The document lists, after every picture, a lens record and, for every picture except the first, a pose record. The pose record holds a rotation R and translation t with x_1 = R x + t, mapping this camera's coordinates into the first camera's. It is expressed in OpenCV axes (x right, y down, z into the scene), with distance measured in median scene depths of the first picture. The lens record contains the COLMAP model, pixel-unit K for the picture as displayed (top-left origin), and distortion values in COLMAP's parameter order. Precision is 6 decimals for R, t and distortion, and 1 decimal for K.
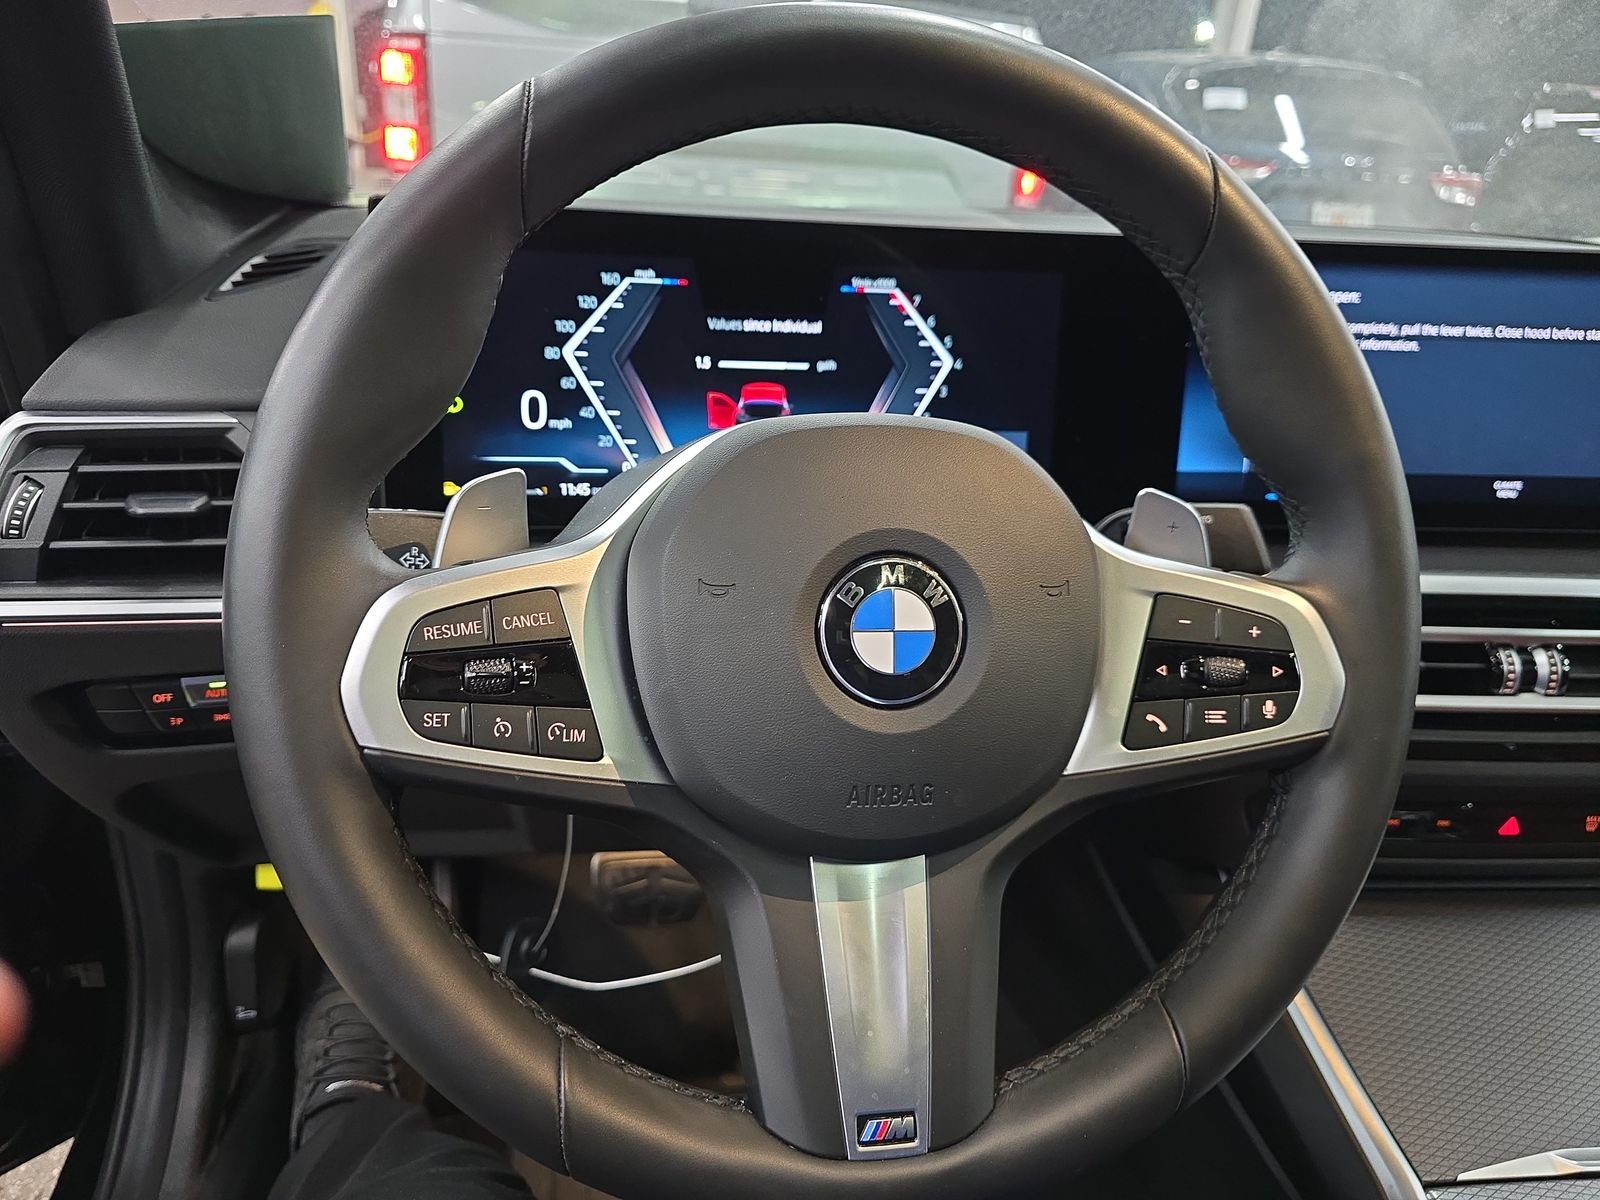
lens RADIAL K [[1092.8, 0, 796.8], [0, 1092.8, 594.9], [0, 0, 1]] dist [0.054677, -0.045722]
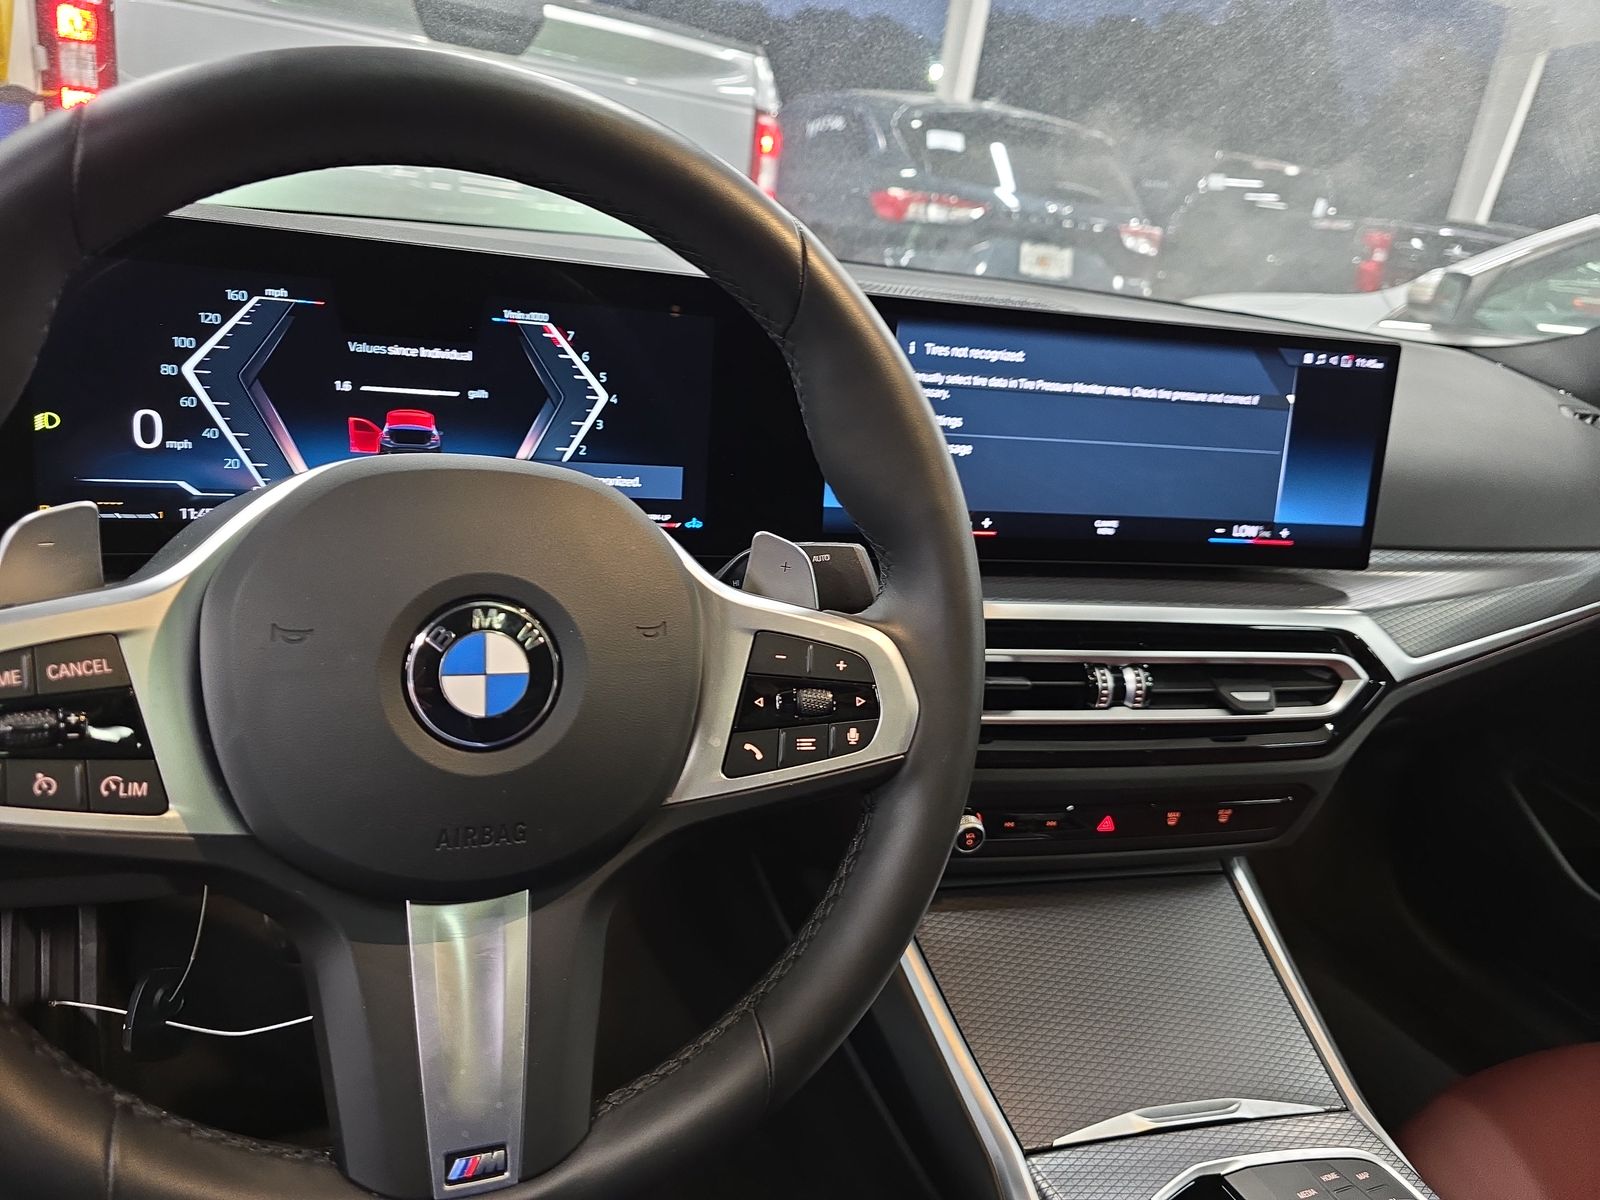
lens RADIAL K [[1092.8, 0, 789.1], [0, 1092.8, 590.2], [0, 0, 1]] dist [0.054677, -0.045722]
pose [[0.976871, 0.002957, 0.213807, 0.124146], [-0.000951, 0.999955, -0.009484, -0.030028], [-0.213825, 0.009061, 0.976830, -0.051173]]
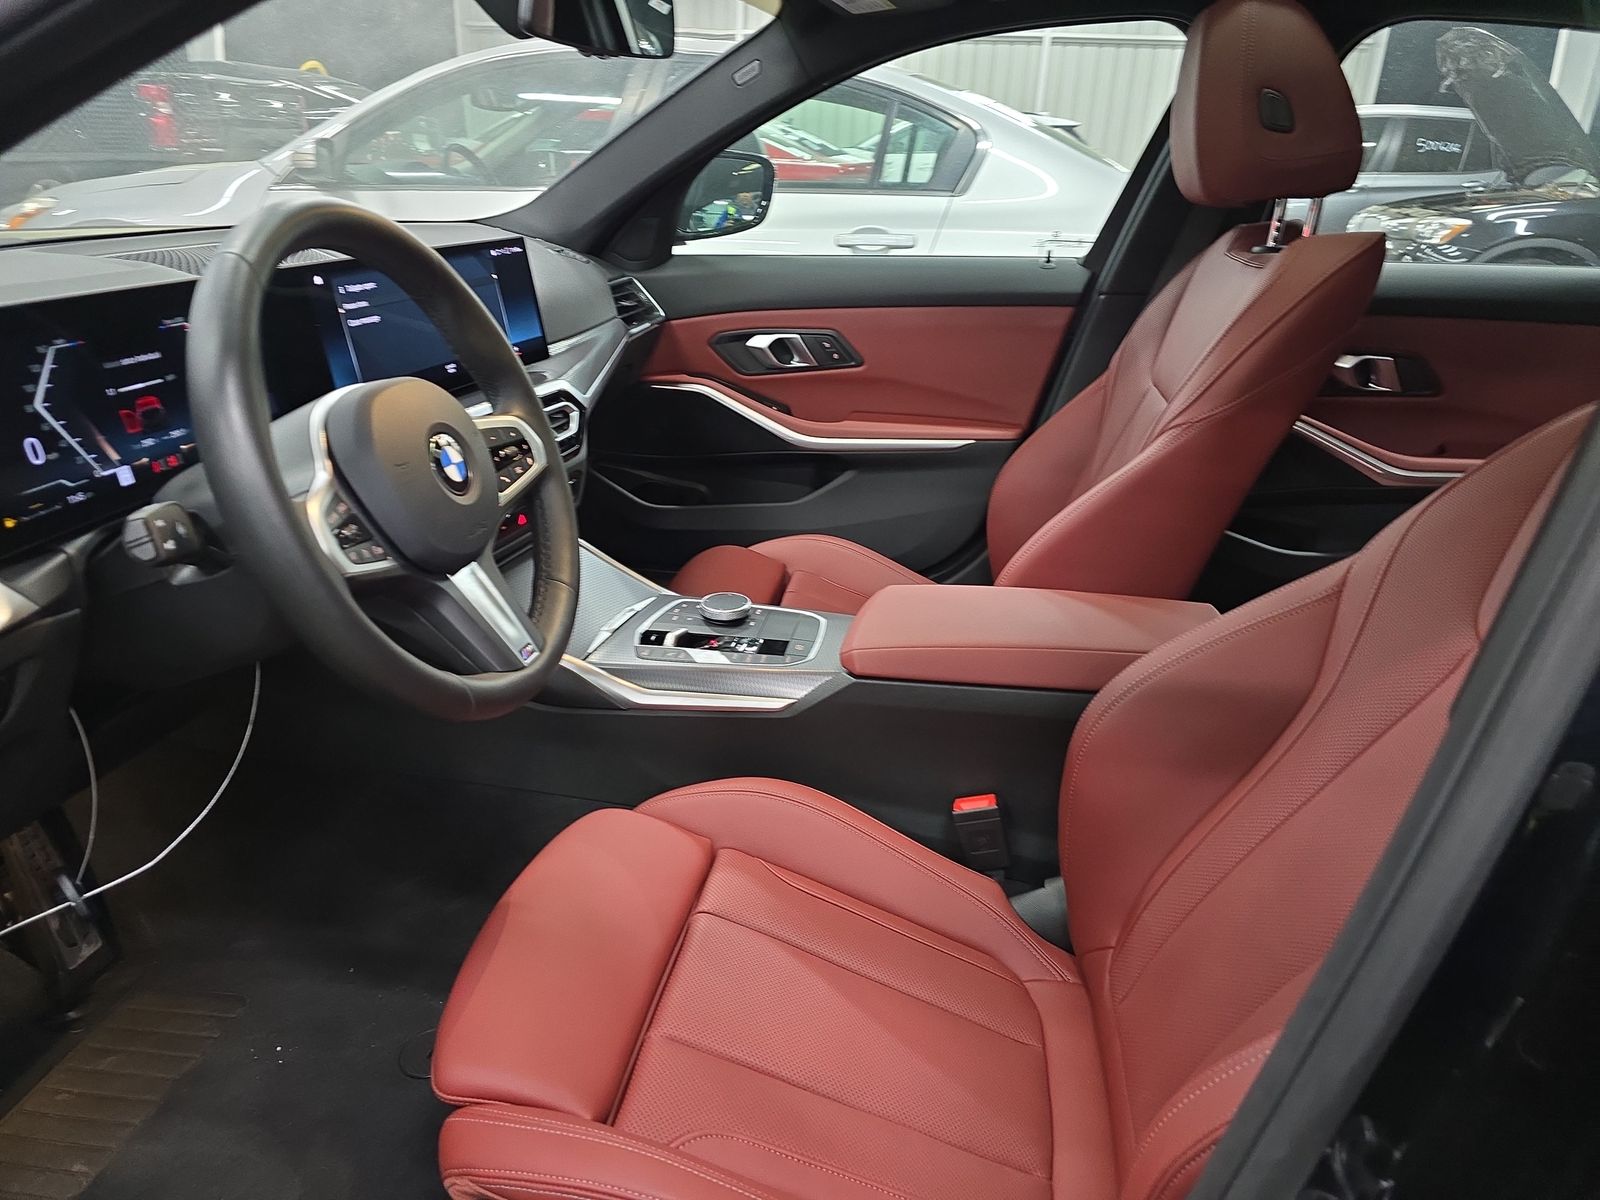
lens RADIAL K [[1092.8, 0, 787.4], [0, 1092.8, 600.6], [0, 0, 1]] dist [0.054677, -0.045722]
pose [[0.373431, -0.388359, 0.842453, -1.511091], [0.317731, 0.906766, 0.277167, -0.110445], [-0.871548, 0.164171, 0.462009, -0.599637]]
